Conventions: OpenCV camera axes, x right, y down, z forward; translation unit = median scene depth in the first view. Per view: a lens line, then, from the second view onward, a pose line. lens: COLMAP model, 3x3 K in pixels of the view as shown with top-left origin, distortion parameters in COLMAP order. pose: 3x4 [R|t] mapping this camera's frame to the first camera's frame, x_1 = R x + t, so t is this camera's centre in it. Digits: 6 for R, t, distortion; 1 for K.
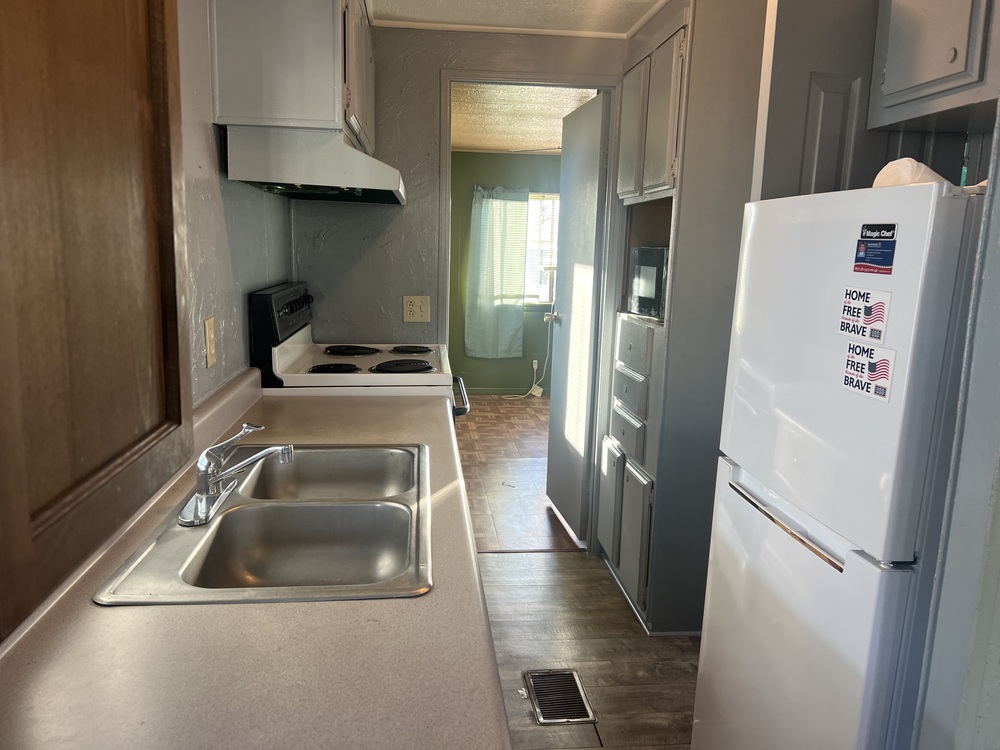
lens RADIAL K [[752.7, 0, 499.4], [0, 752.7, 376.3], [0, 0, 1]] dist [0.033981, -0.006692]
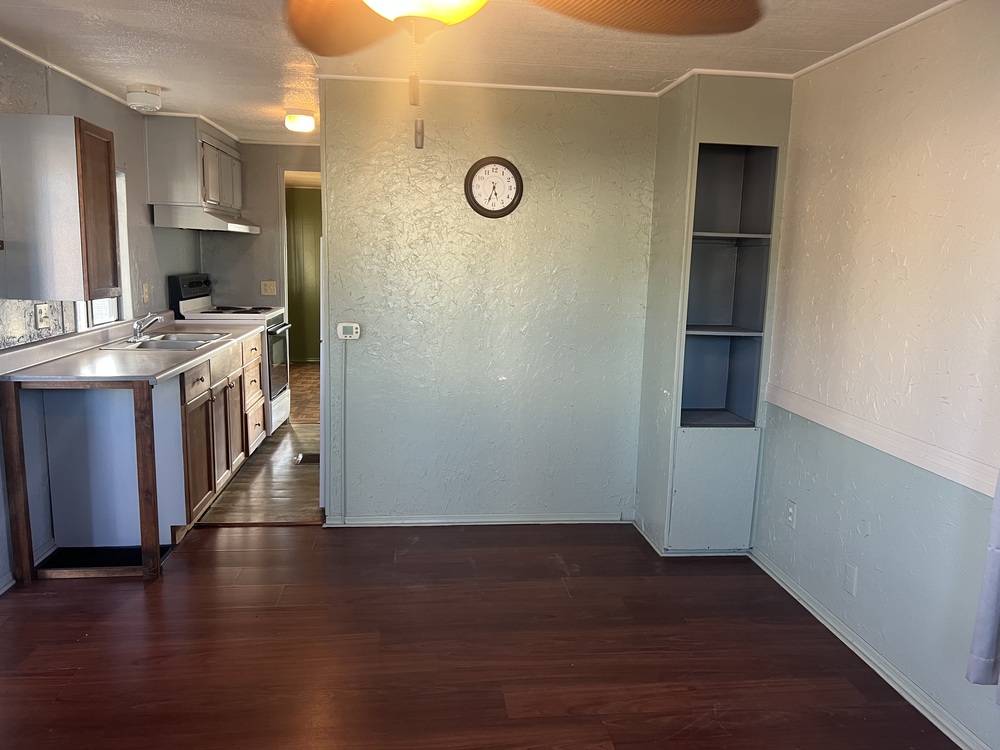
lens RADIAL K [[752.7, 0, 500.5], [0, 752.7, 374.3], [0, 0, 1]] dist [0.033981, -0.006692]
pose [[0.999959, -0.005602, 0.007100, 0.604296], [0.005737, 0.999799, -0.019188, 0.219250], [-0.006991, 0.019228, 0.999791, -1.178177]]
